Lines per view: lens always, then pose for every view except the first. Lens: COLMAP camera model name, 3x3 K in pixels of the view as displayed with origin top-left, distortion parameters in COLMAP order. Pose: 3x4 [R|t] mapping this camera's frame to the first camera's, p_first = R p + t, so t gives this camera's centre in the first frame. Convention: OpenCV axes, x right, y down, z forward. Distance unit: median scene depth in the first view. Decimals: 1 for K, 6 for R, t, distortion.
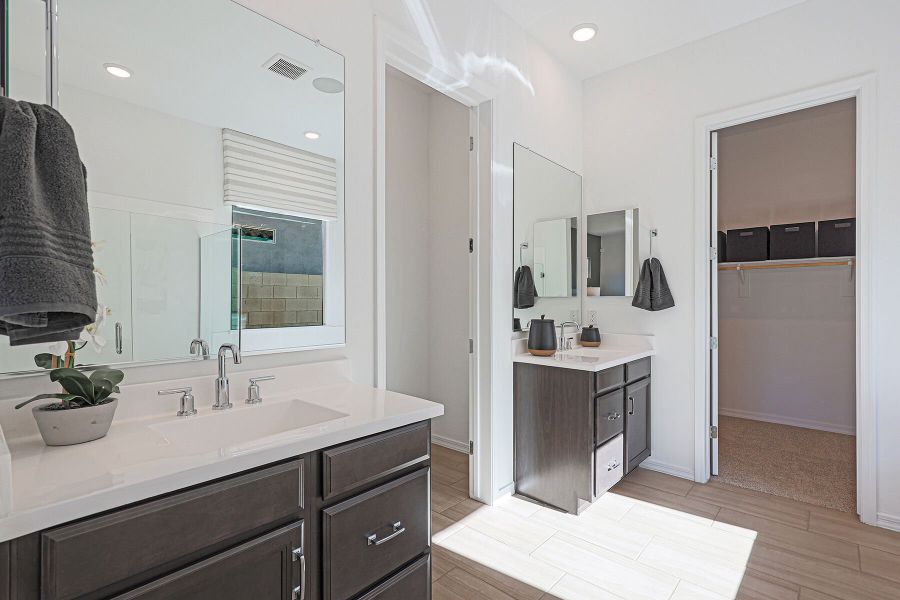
lens RADIAL K [[433.7, 0, 452.7], [0, 433.7, 301.8], [0, 0, 1]] dist [-0.000014, -0.000298]
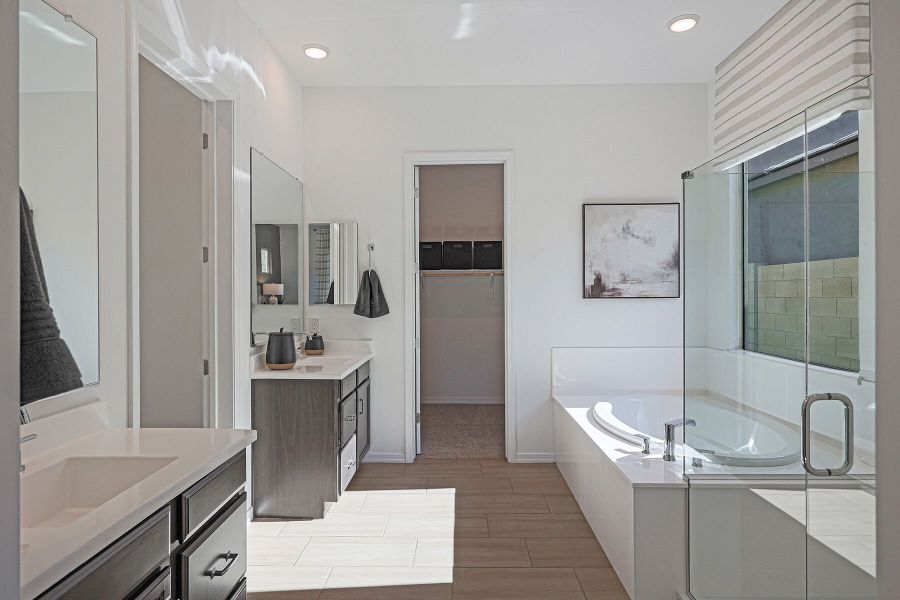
lens RADIAL K [[495.9, 0, 460.6], [0, 495.9, 293.9], [0, 0, 1]] dist [0.000558, -0.000180]
pose [[0.750198, -0.004906, 0.661195, -0.232426], [0.006272, 0.999980, 0.000304, -0.044989], [-0.661183, 0.003919, 0.750214, -0.112956]]
